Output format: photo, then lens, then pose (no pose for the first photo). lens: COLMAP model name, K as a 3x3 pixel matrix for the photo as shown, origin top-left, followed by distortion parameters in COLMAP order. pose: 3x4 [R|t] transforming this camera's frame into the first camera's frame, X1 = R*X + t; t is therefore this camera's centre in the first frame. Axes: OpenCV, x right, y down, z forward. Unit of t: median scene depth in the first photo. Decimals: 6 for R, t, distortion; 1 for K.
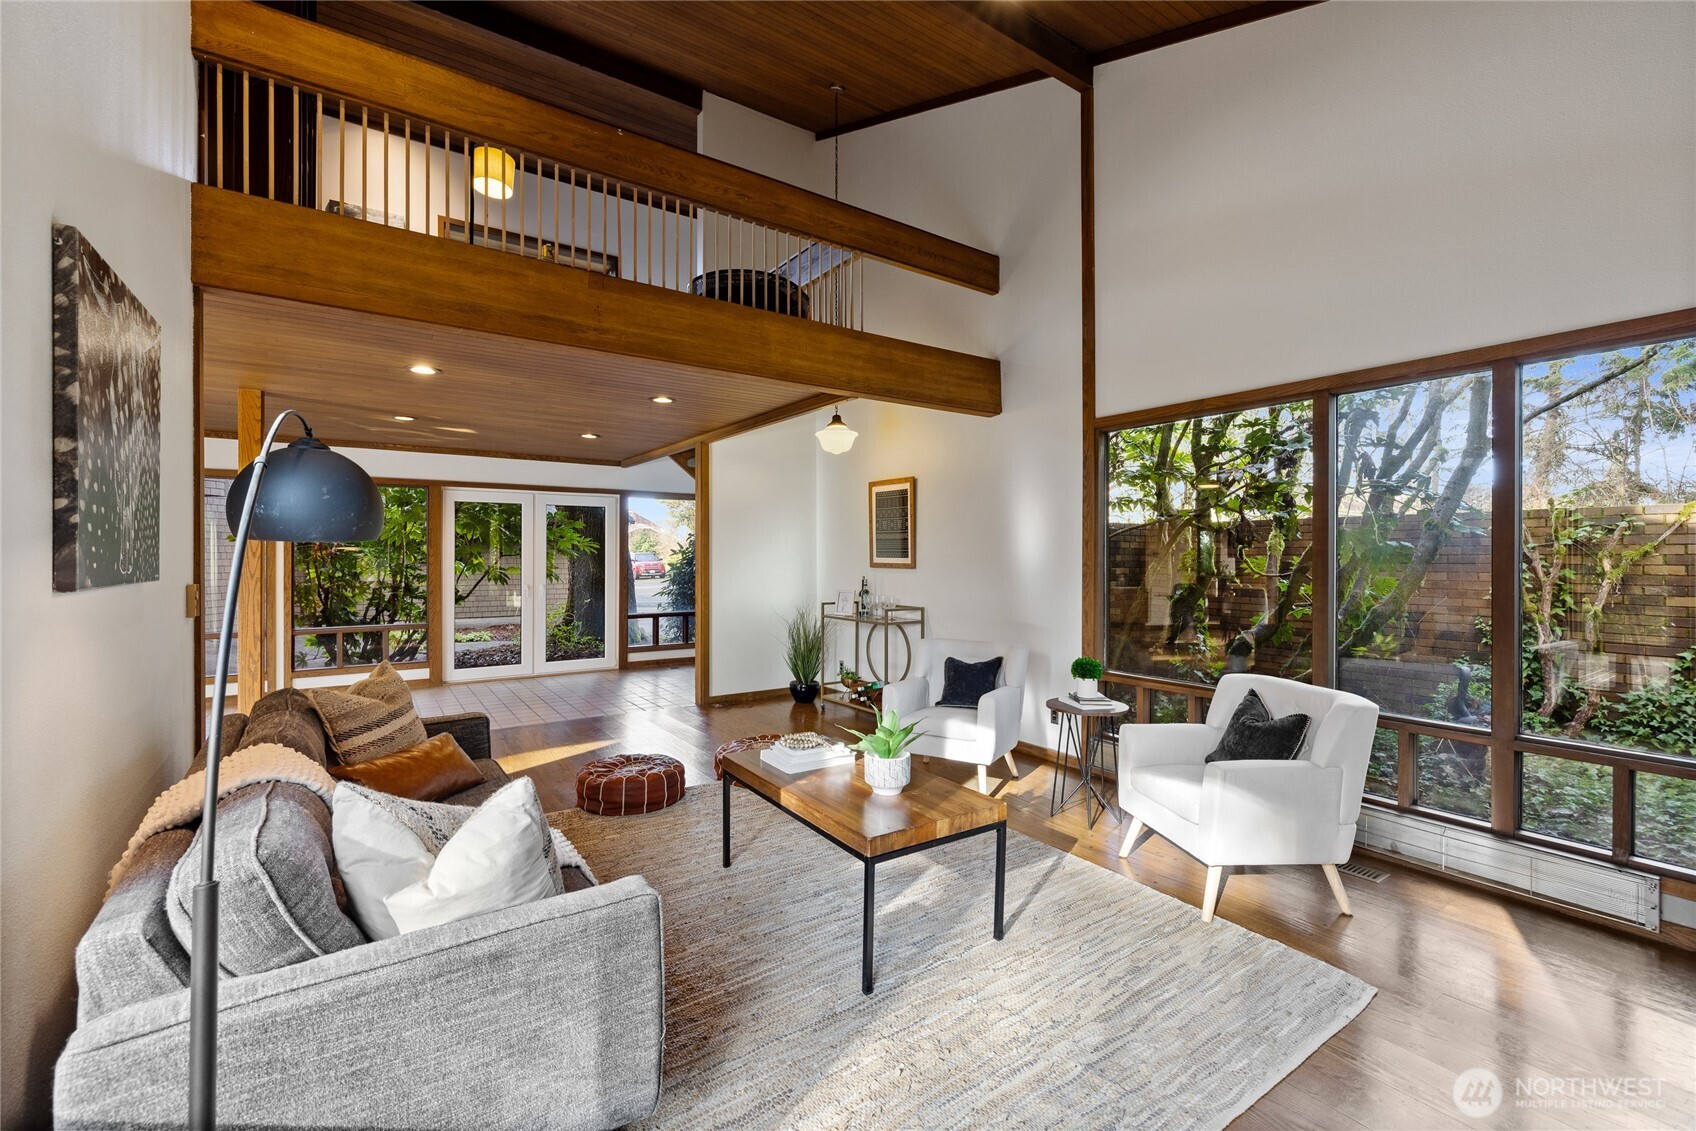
lens RADIAL K [[710.7, 0, 833.8], [0, 710.7, 557.9], [0, 0, 1]] dist [-0.002388, 0.000240]
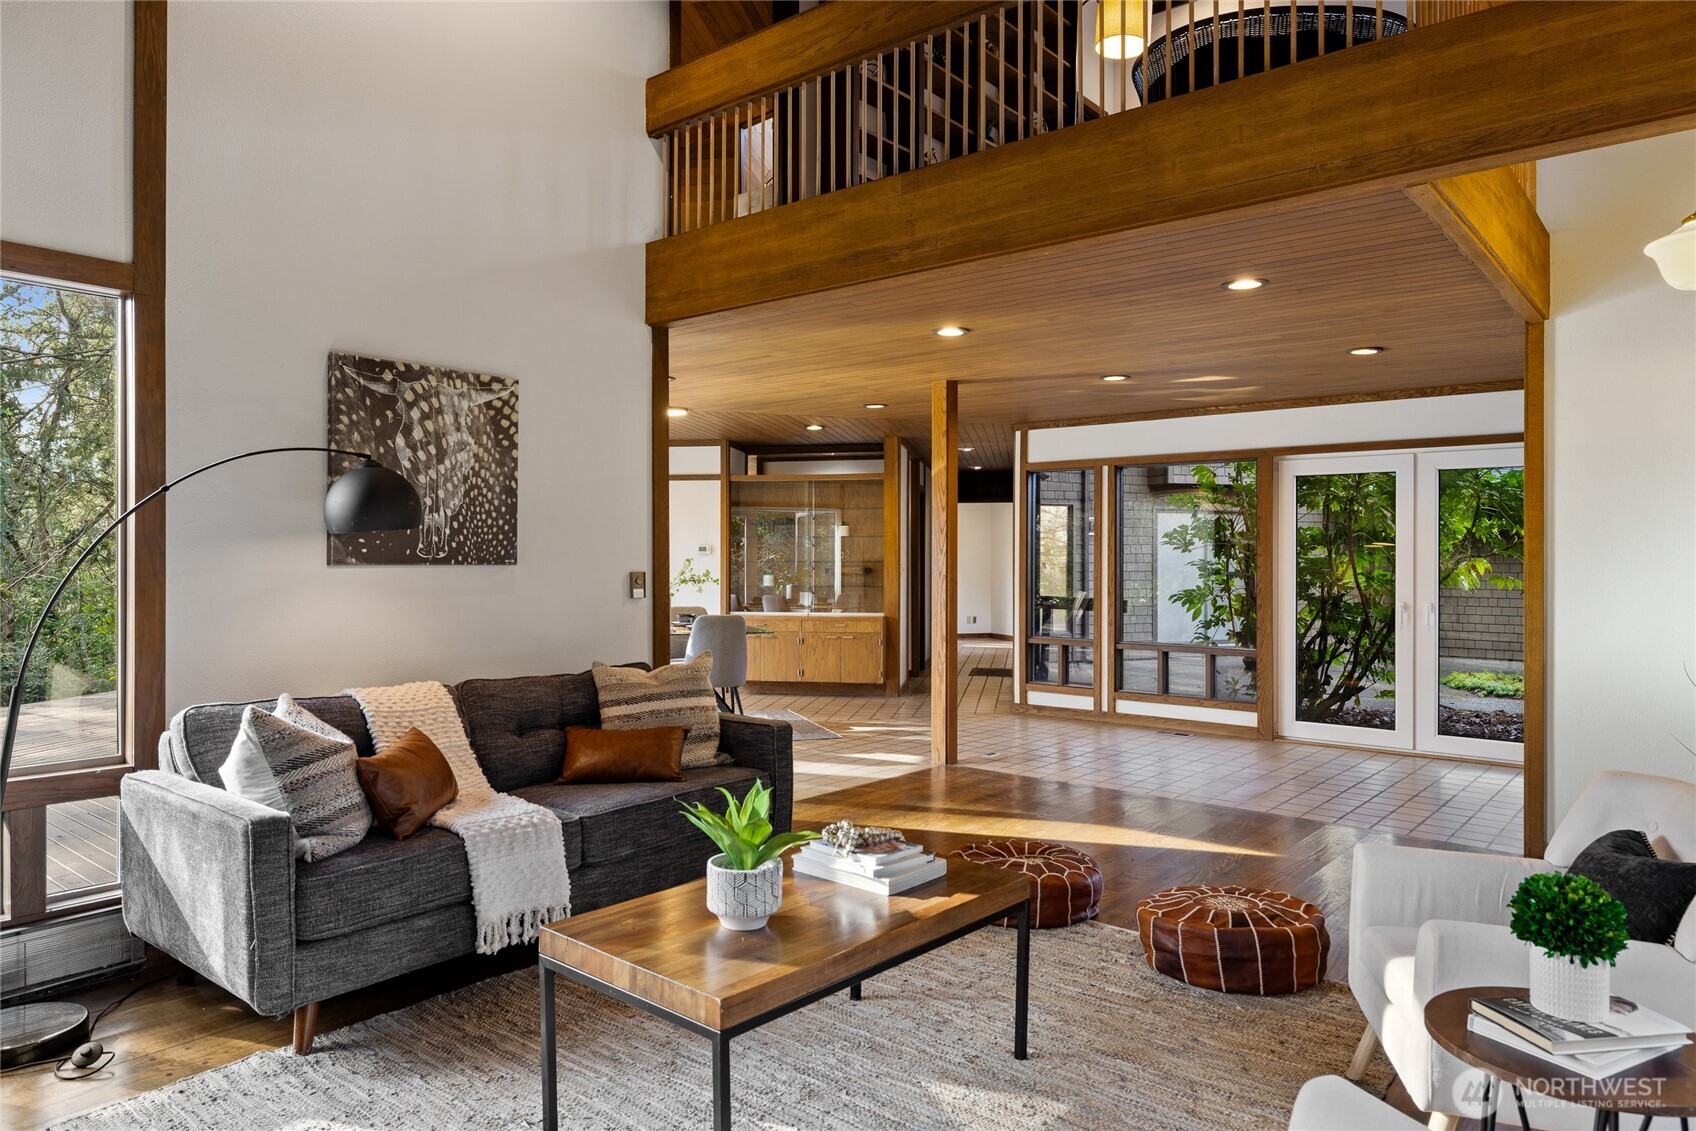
lens RADIAL K [[1077.6, 0, 842.1], [0, 1077.6, 560.0], [0, 0, 1]] dist [0.003315, 0.000269]
pose [[0.280606, 0.001838, -0.959821, 0.452994], [-0.008250, 0.999966, -0.000497, 0.007387], [0.959788, 0.008058, 0.280612, 0.375474]]
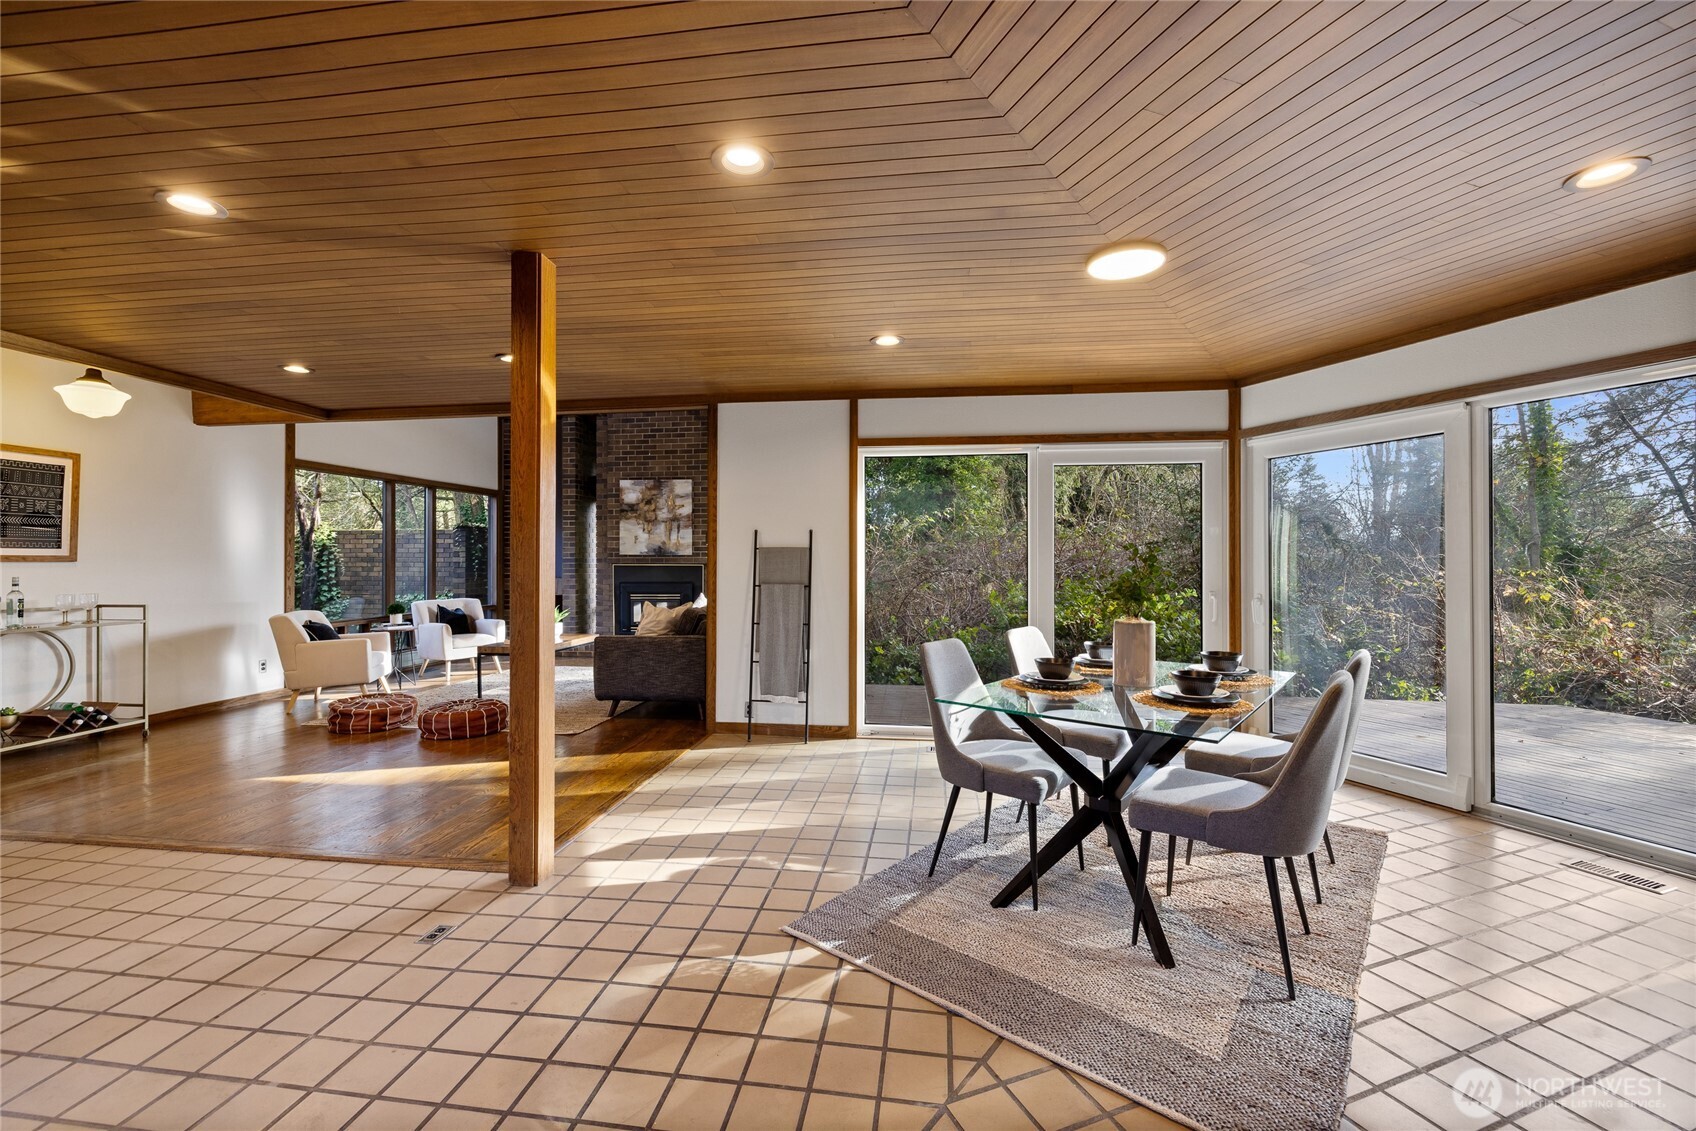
lens RADIAL K [[710.7, 0, 833.8], [0, 710.7, 557.9], [0, 0, 1]] dist [-0.002388, 0.000240]
pose [[-0.738964, 0.001090, 0.673744, -1.168175], [0.003091, 0.999994, 0.001773, 0.012693], [-0.673738, 0.003393, -0.738963, 1.047889]]
